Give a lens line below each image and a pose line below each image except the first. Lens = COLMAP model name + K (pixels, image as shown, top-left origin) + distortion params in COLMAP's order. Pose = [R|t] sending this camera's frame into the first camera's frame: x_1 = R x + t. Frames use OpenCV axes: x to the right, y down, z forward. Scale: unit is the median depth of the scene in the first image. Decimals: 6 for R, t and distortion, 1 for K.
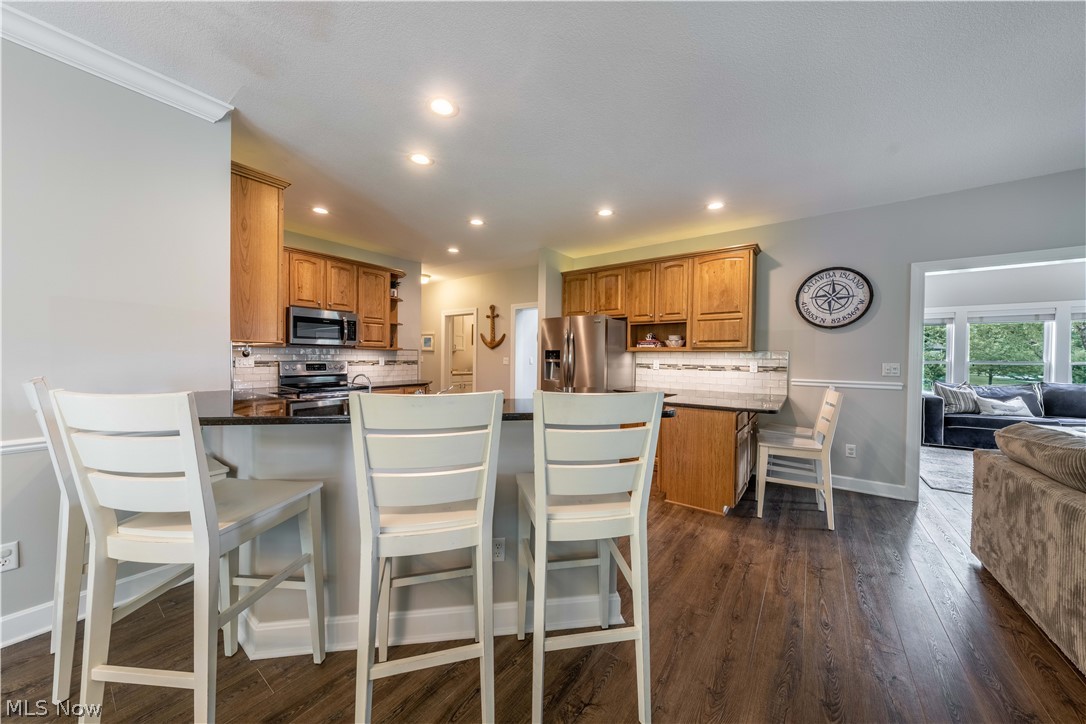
lens RADIAL K [[368.2, 0, 542.0], [0, 368.2, 361.2], [0, 0, 1]] dist [0.001217, 0.000017]
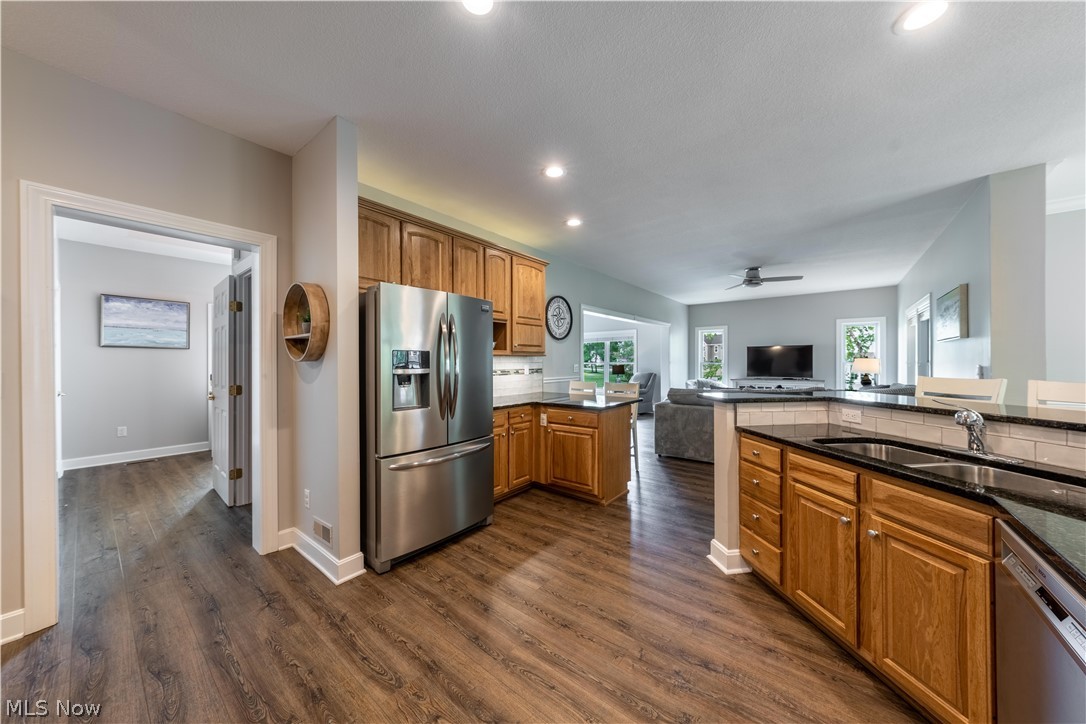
lens RADIAL K [[368.2, 0, 542.6], [0, 368.2, 359.2], [0, 0, 1]] dist [0.001217, 0.000017]
pose [[0.024915, -0.006199, 0.999670, -0.520082], [0.011553, 0.999916, 0.005912, -0.021305], [-0.999623, 0.011402, 0.024985, 0.888645]]
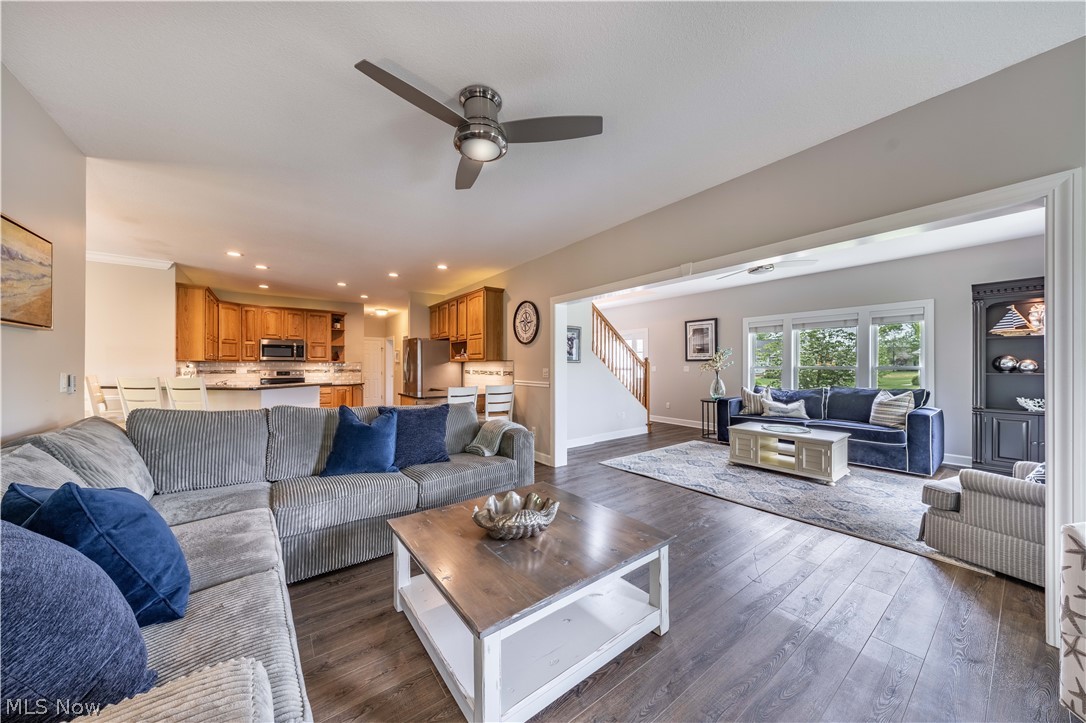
lens RADIAL K [[368.2, 0, 538.3], [0, 368.2, 362.6], [0, 0, 1]] dist [0.001217, 0.000017]
pose [[0.954788, -0.012116, -0.297041, 1.079948], [0.005184, 0.999696, -0.024113, 0.013896], [0.297243, 0.021483, 0.954560, -0.283624]]
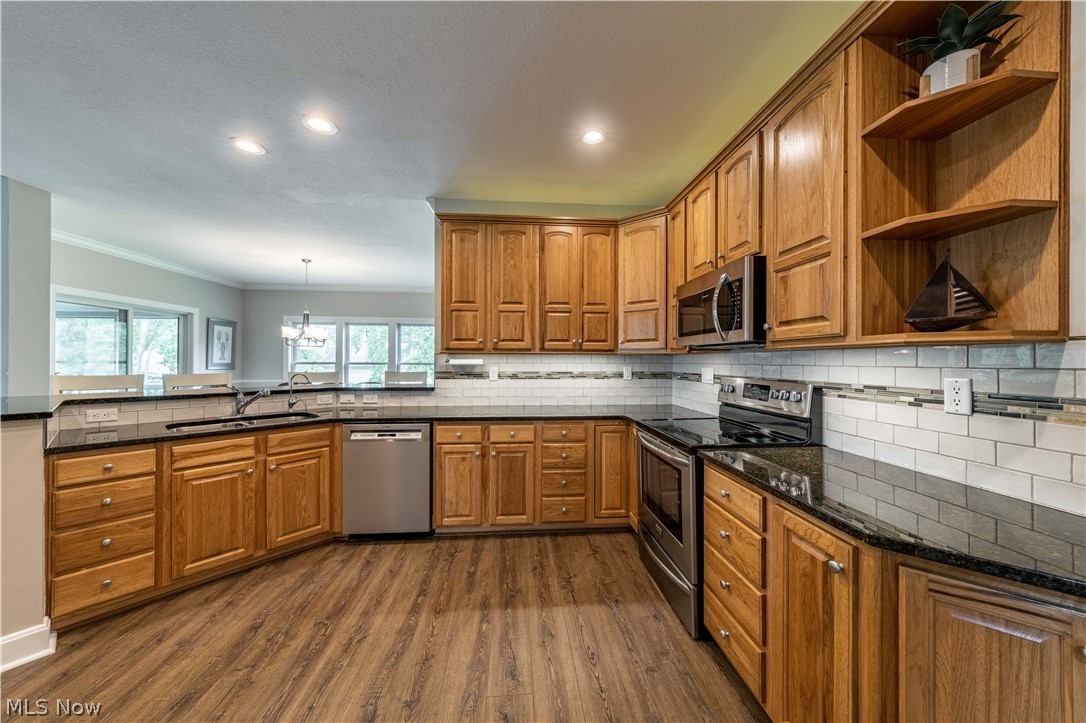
lens RADIAL K [[368.2, 0, 550.2], [0, 368.2, 362.0], [0, 0, 1]] dist [0.001217, 0.000017]
pose [[-0.745831, -0.011703, -0.666033, -0.116887], [-0.017916, 0.999836, 0.002495, -0.019962], [0.665895, 0.013793, -0.745918, 1.267886]]
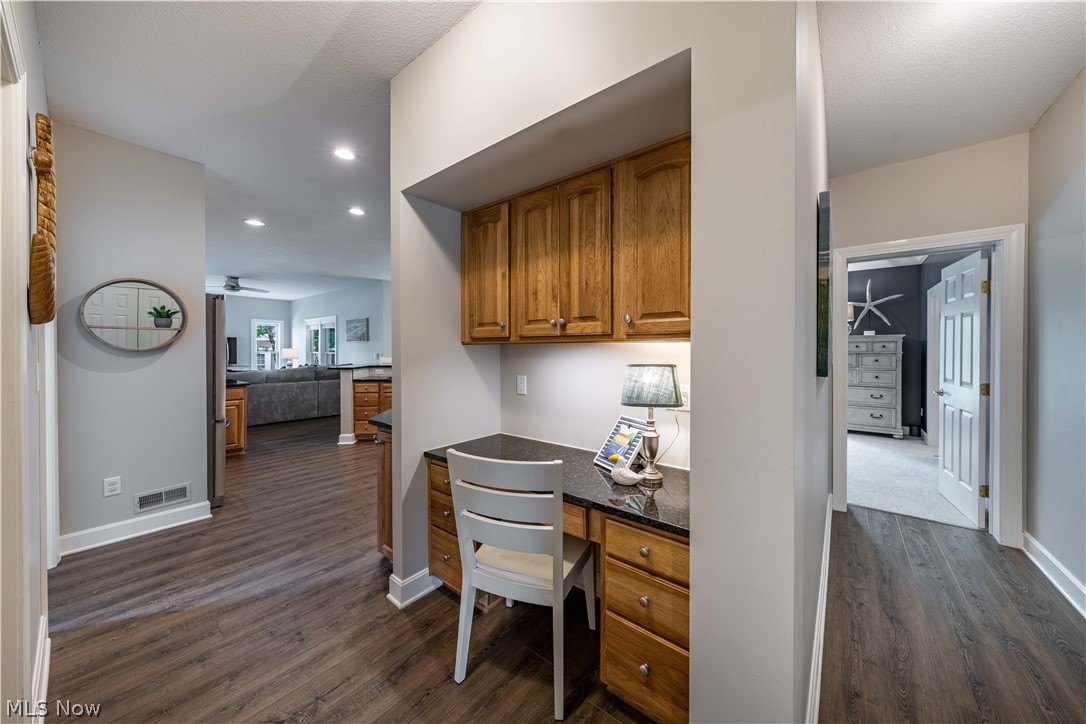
lens RADIAL K [[368.2, 0, 542.4], [0, 368.2, 353.7], [0, 0, 1]] dist [0.001217, 0.000017]
pose [[-0.999090, -0.011863, 0.040958, -0.659338], [-0.010942, 0.999684, 0.022636, -0.037695], [-0.041213, 0.022167, -0.998904, 1.819920]]
